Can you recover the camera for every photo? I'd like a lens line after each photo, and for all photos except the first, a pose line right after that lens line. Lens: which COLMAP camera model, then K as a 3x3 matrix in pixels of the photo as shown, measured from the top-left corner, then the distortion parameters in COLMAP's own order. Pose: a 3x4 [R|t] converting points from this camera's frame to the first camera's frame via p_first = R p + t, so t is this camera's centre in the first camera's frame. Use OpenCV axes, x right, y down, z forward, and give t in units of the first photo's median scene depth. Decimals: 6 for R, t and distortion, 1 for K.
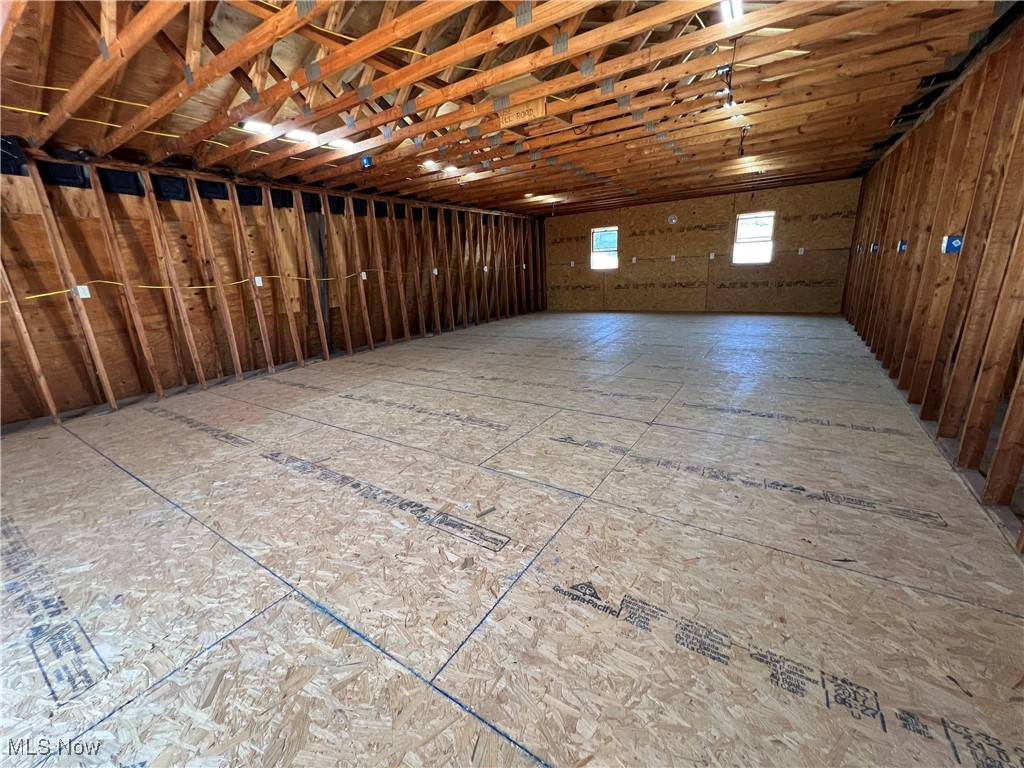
lens RADIAL K [[408.0, 0, 510.1], [0, 408.0, 382.9], [0, 0, 1]] dist [0.000272, -0.000402]
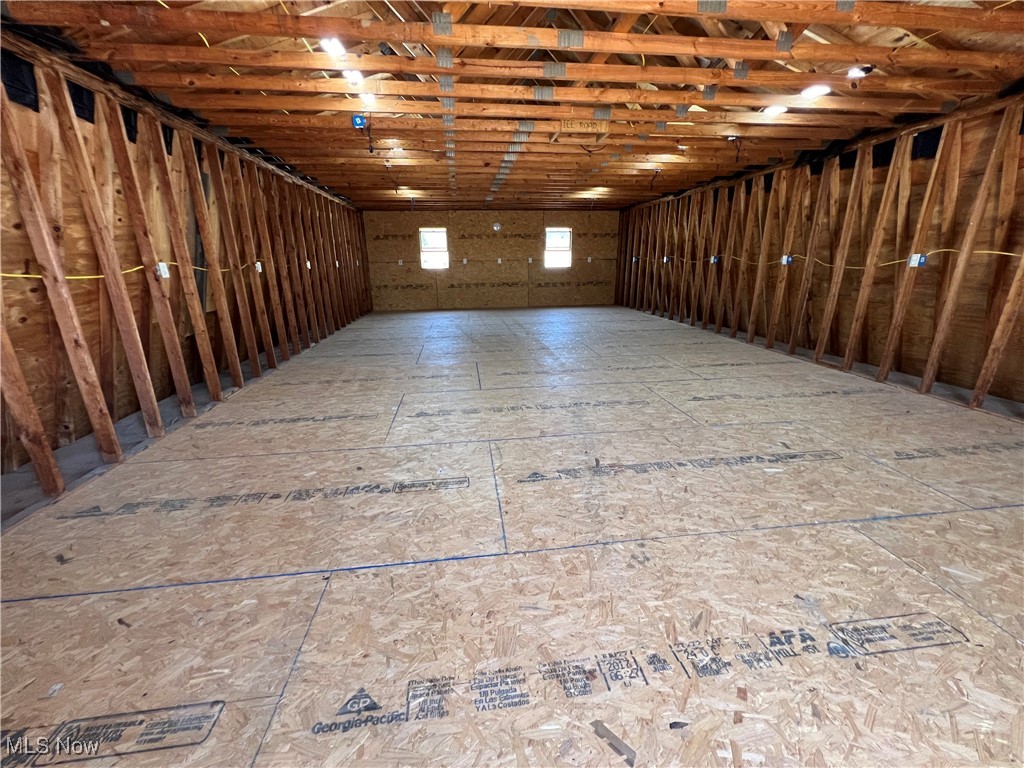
lens RADIAL K [[408.0, 0, 510.9], [0, 408.0, 385.6], [0, 0, 1]] dist [0.000272, -0.000402]
pose [[0.760858, -0.150529, 0.631218, -0.514732], [0.150704, 0.987117, 0.053745, -0.027378], [-0.631176, 0.054235, 0.773741, 0.173957]]
